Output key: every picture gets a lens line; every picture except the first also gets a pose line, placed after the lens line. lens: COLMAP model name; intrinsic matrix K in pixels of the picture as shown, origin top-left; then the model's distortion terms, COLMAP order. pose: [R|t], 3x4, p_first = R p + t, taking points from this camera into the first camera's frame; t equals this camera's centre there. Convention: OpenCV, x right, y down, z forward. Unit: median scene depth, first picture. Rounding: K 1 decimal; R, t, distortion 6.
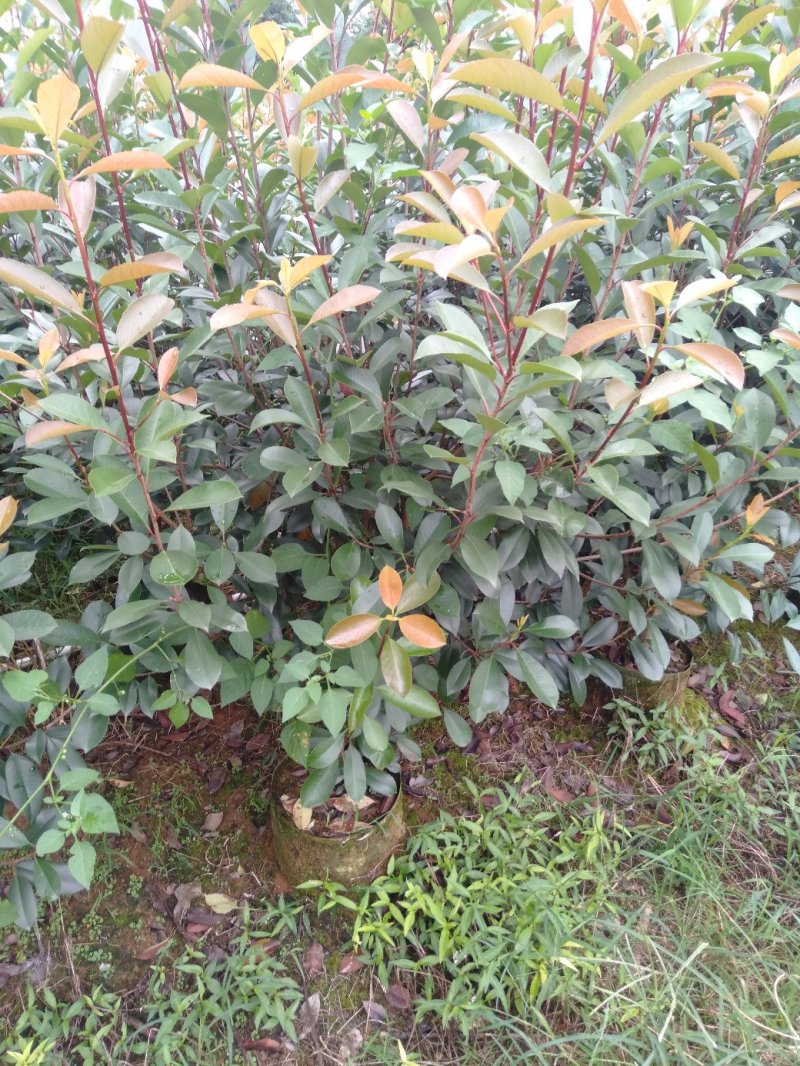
lens RADIAL K [[775.9, 0, 400.0], [0, 775.9, 533.0], [0, 0, 1]] dist [0.001139, 0.002932]
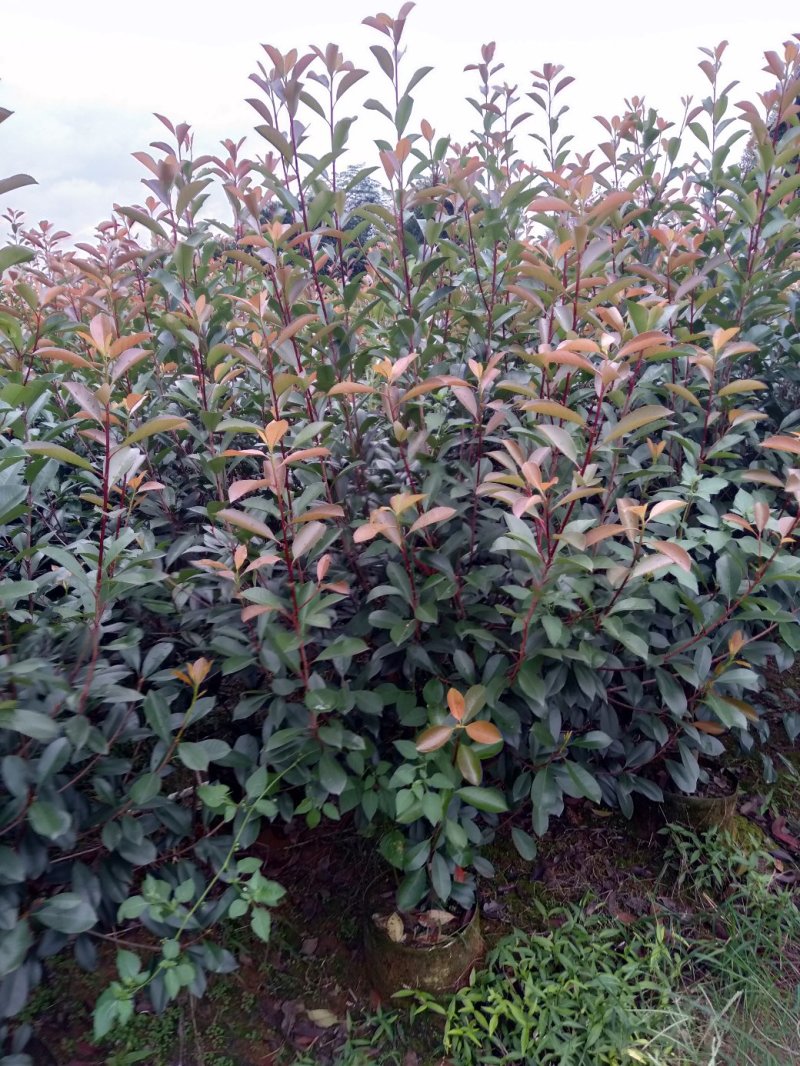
lens RADIAL K [[800.5, 0, 404.9], [0, 800.5, 515.0], [0, 0, 1]] dist [-0.008217, -0.010089]
pose [[0.997780, -0.050486, -0.043438, -0.027337], [0.040483, 0.977637, -0.206366, 0.010276], [0.052885, 0.204149, 0.977510, -0.279844]]
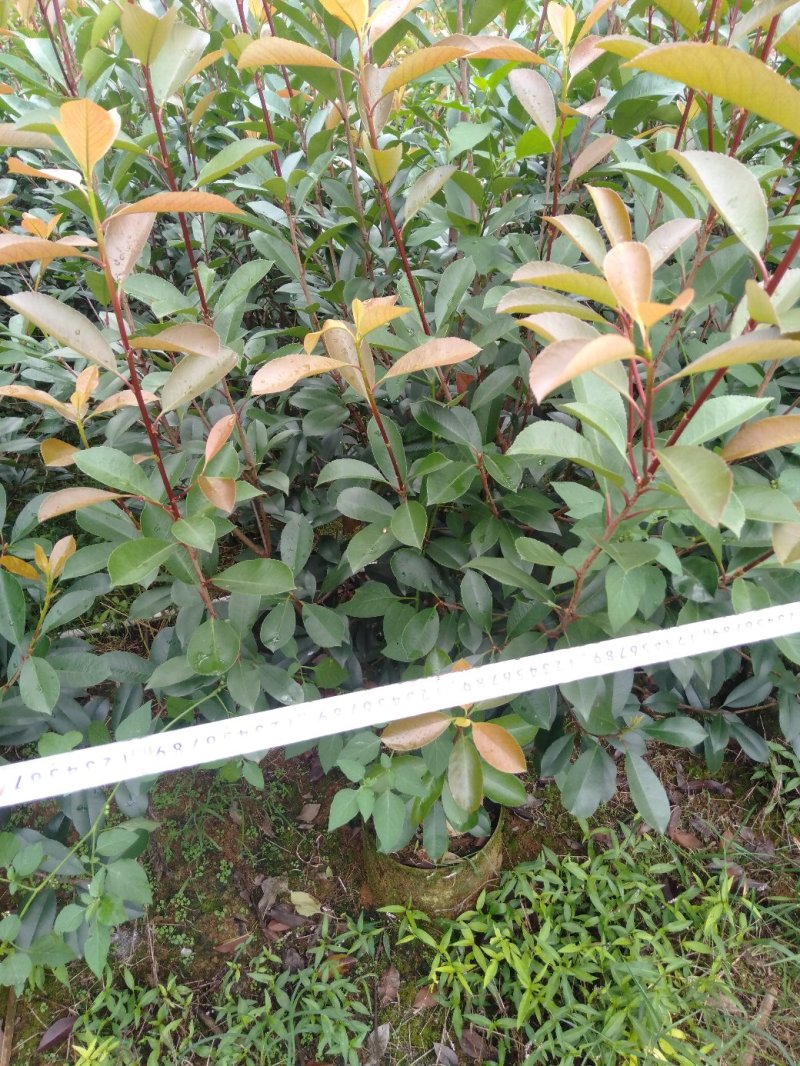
lens RADIAL K [[779.2, 0, 400.0], [0, 779.2, 533.0], [0, 0, 1]] dist [0.007584, -0.004194]
pose [[0.974713, 0.095786, -0.201891, 0.042765], [-0.078319, 0.992598, 0.092817, -0.094693], [0.209288, -0.074658, 0.975000, 0.103344]]
